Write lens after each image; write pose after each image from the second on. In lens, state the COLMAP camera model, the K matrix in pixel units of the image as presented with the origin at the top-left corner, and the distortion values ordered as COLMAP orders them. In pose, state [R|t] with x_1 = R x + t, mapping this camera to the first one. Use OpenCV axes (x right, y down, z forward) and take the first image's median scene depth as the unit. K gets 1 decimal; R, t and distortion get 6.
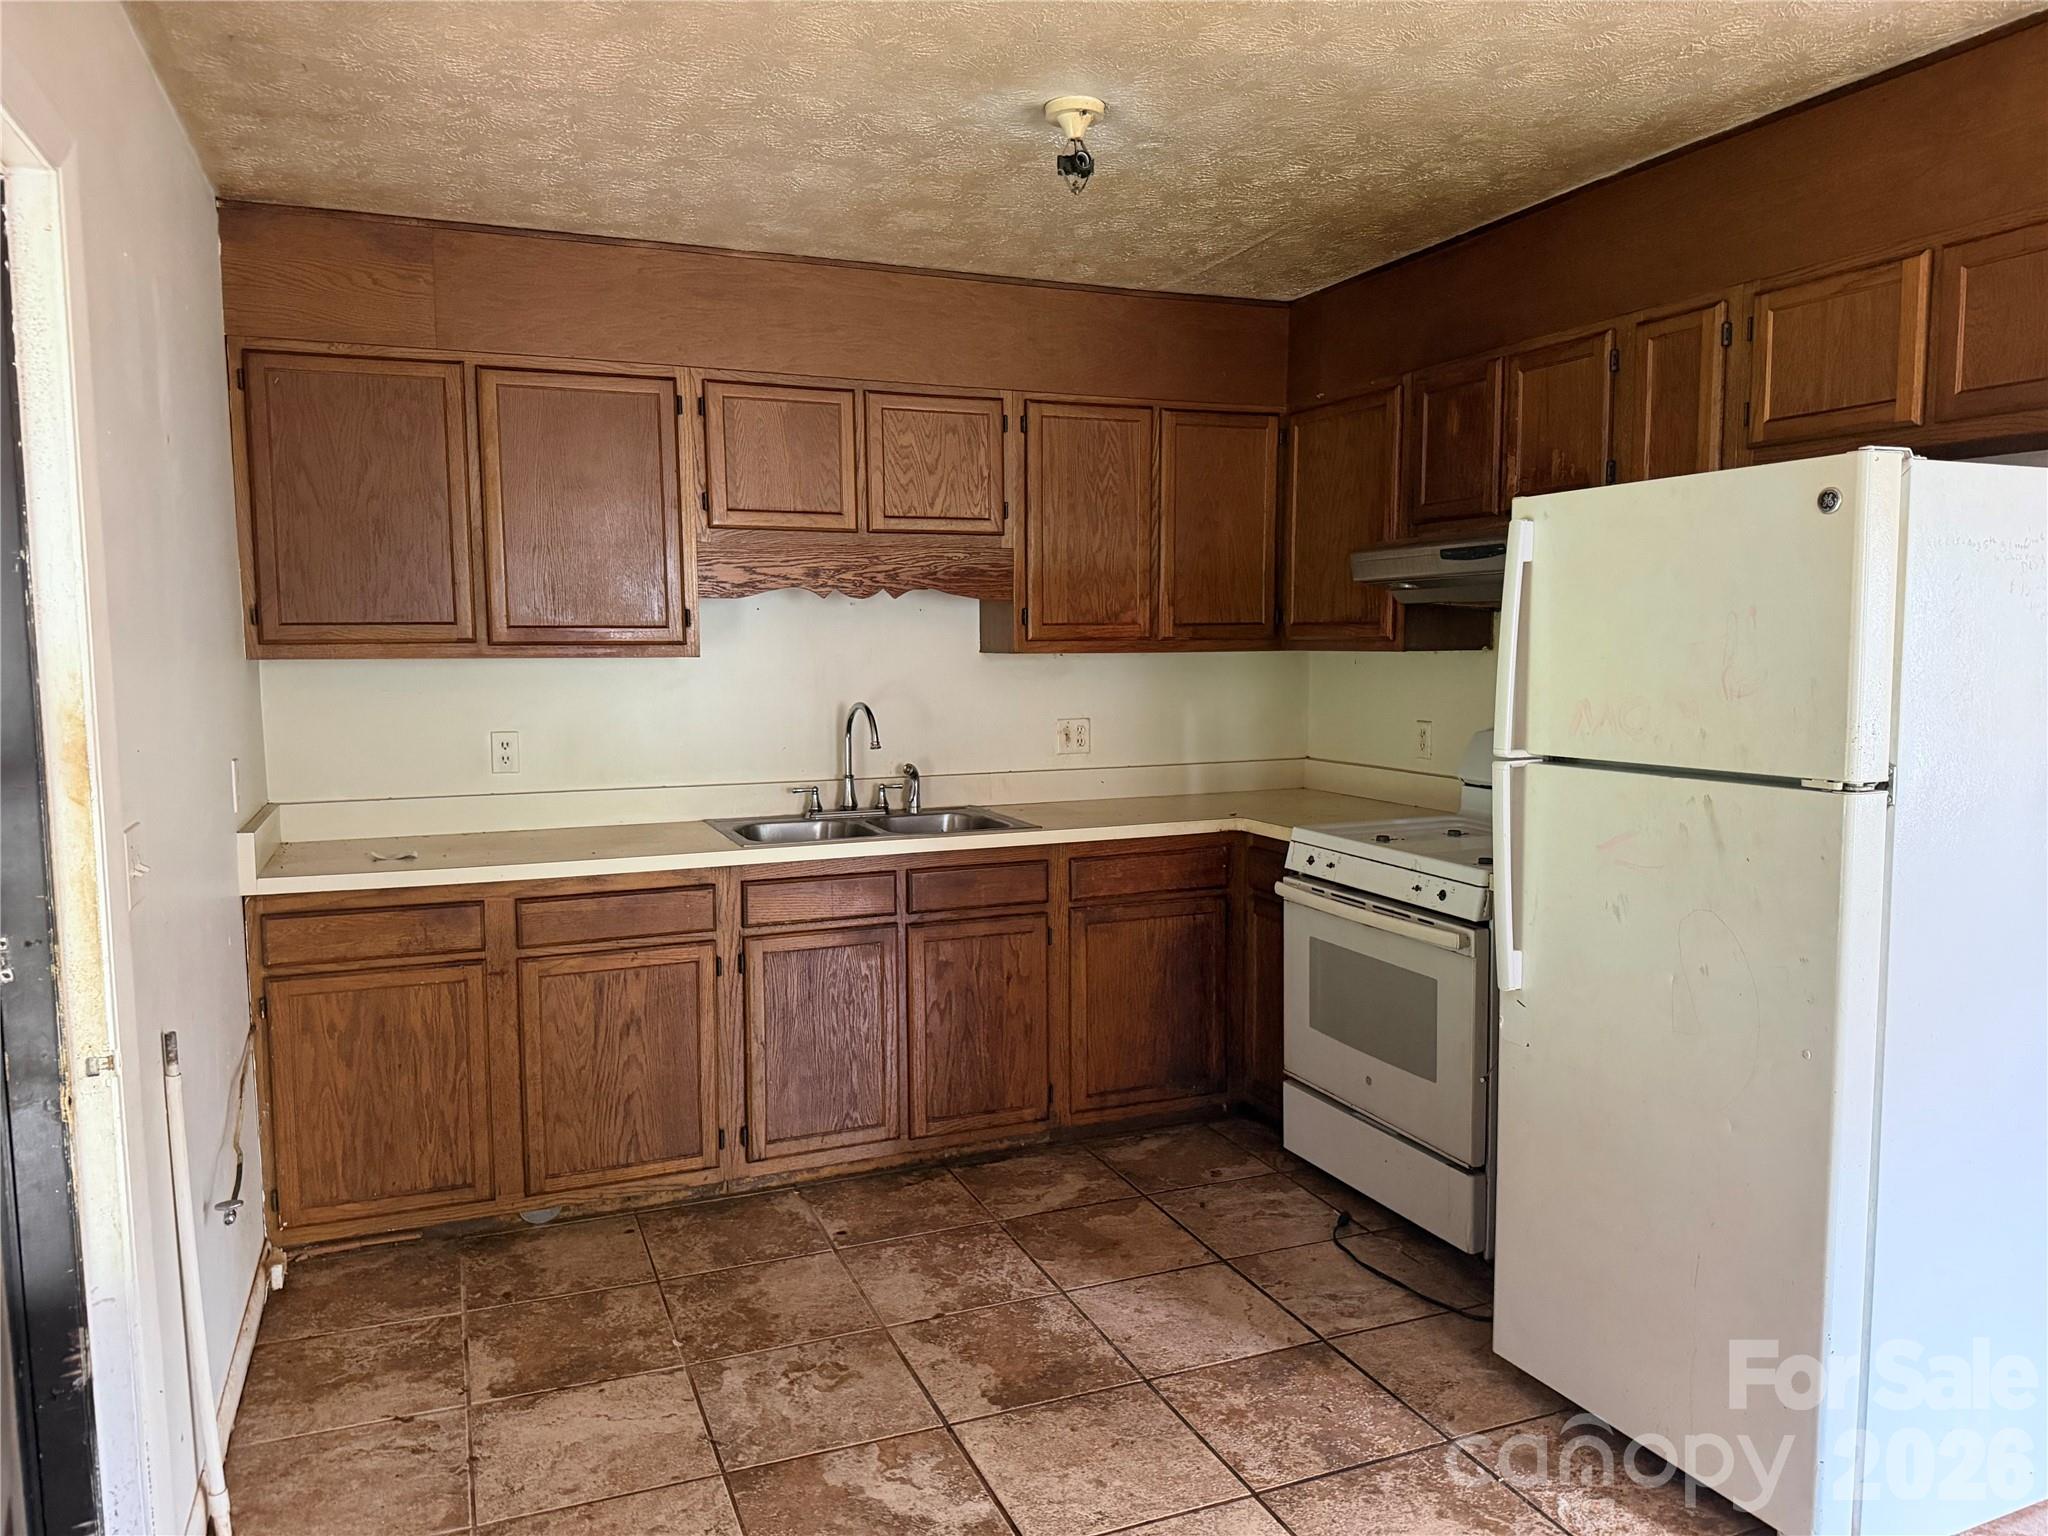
lens RADIAL K [[1456.9, 0, 1031.7], [0, 1456.9, 774.0], [0, 0, 1]] dist [0.036163, -0.039529]
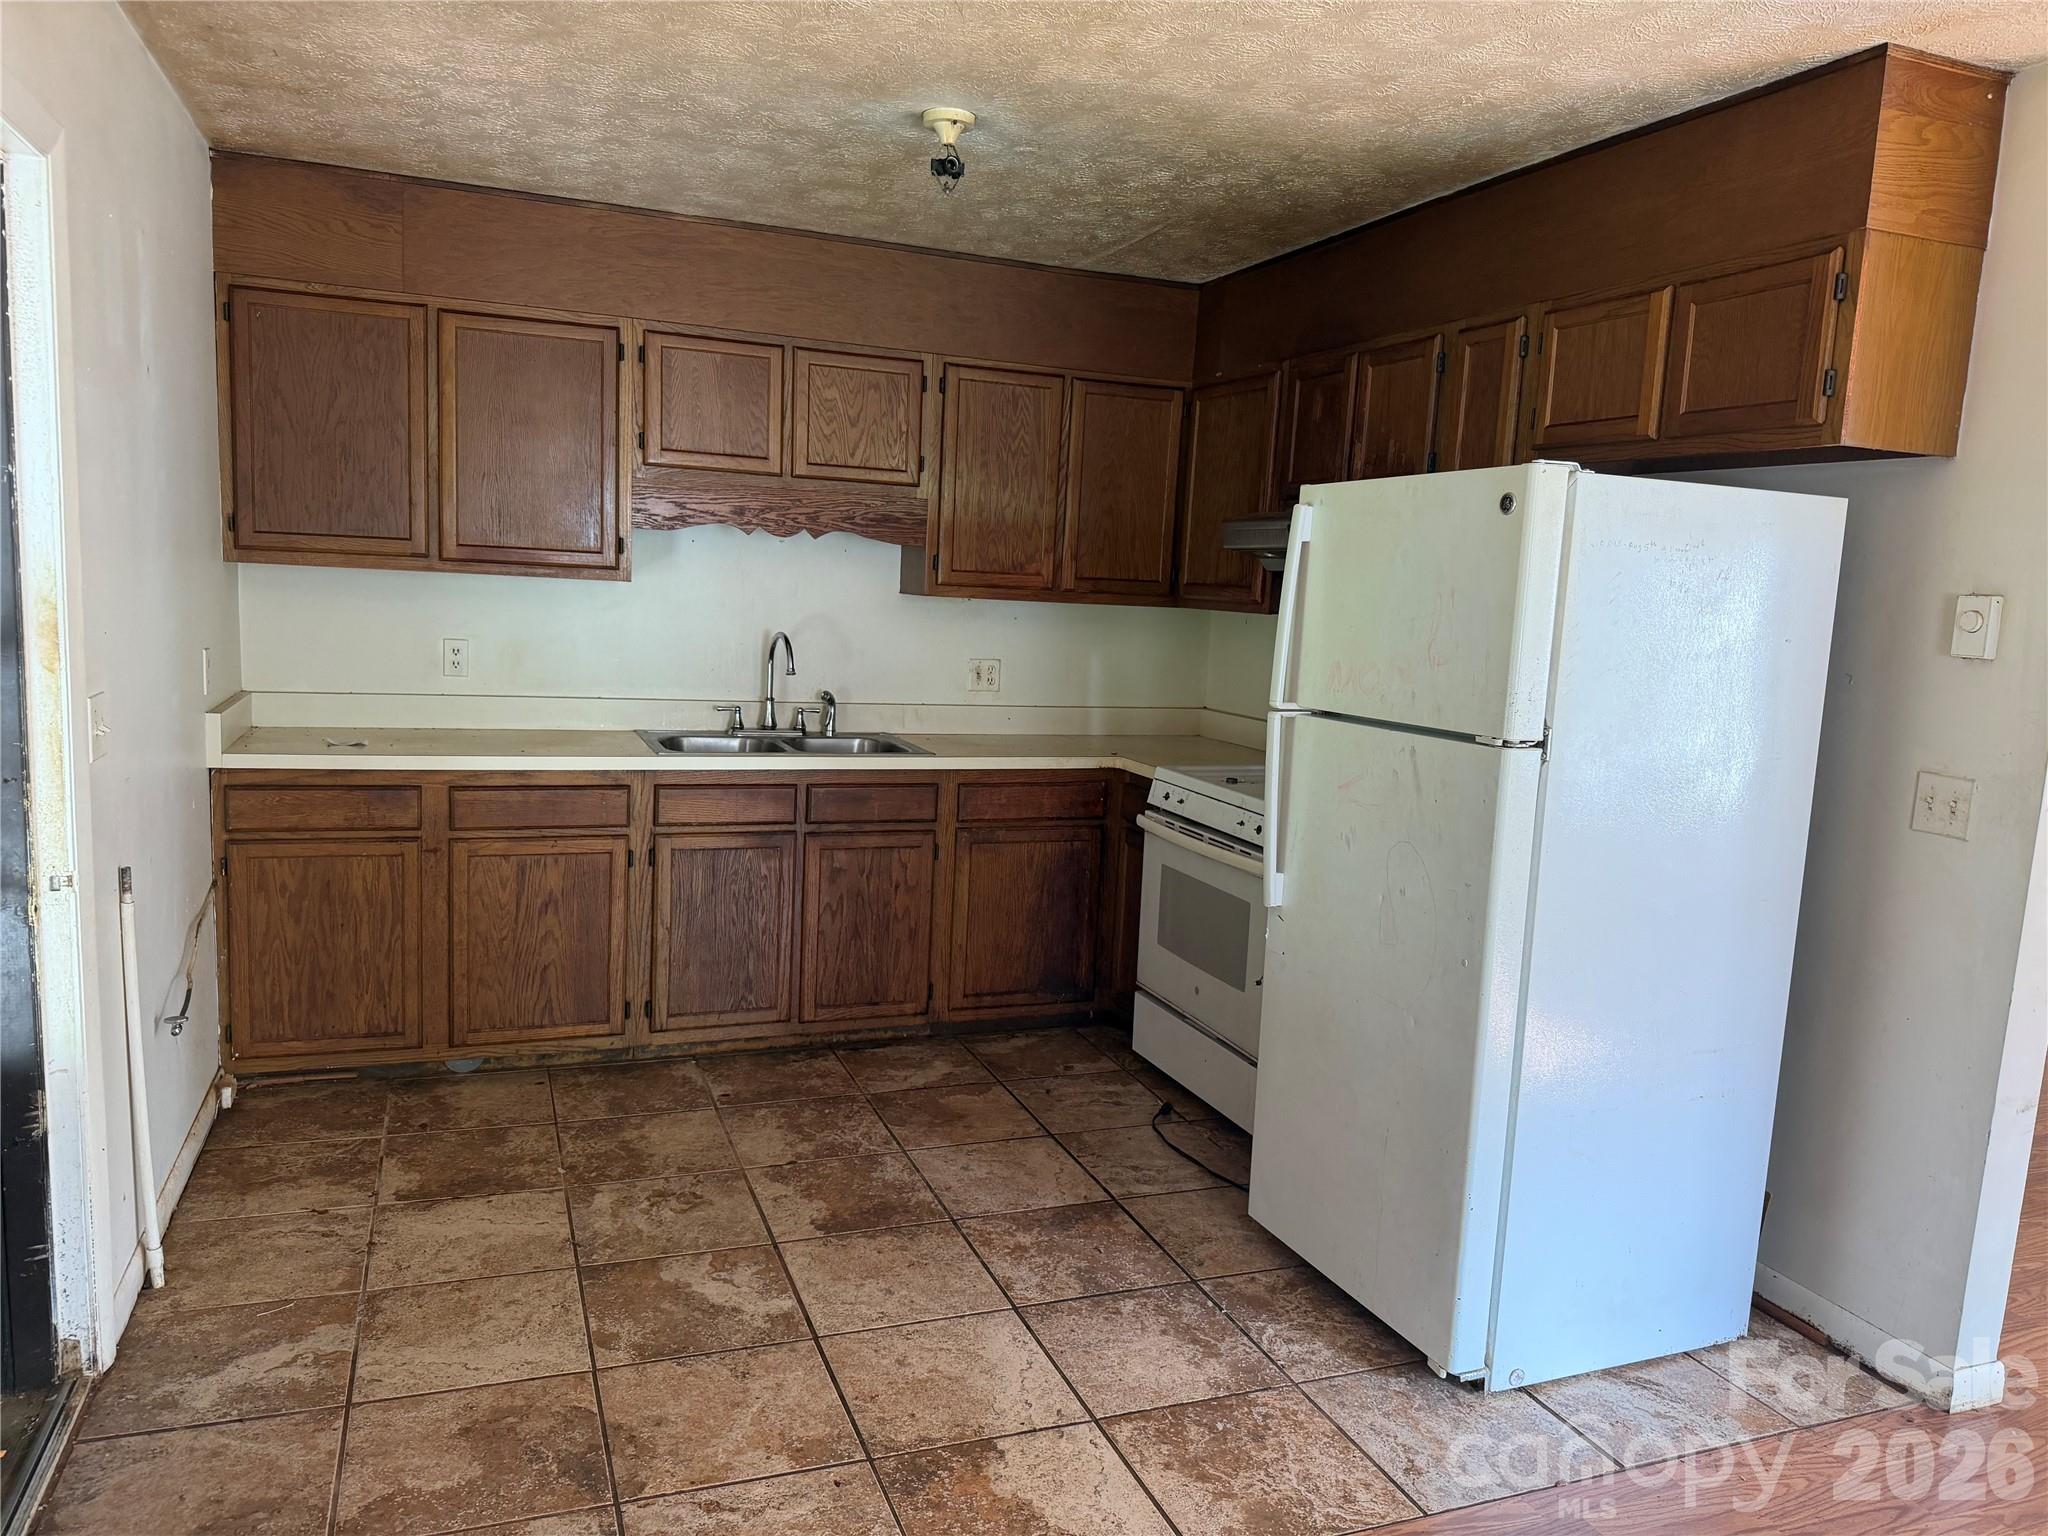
lens RADIAL K [[1456.9, 0, 1027.3], [0, 1456.9, 776.1], [0, 0, 1]] dist [0.036163, -0.039529]
pose [[0.998219, 0.057931, -0.014254, 0.115357], [-0.057324, 0.997562, 0.039809, 0.006741], [0.016525, -0.038921, 0.999106, -0.133771]]
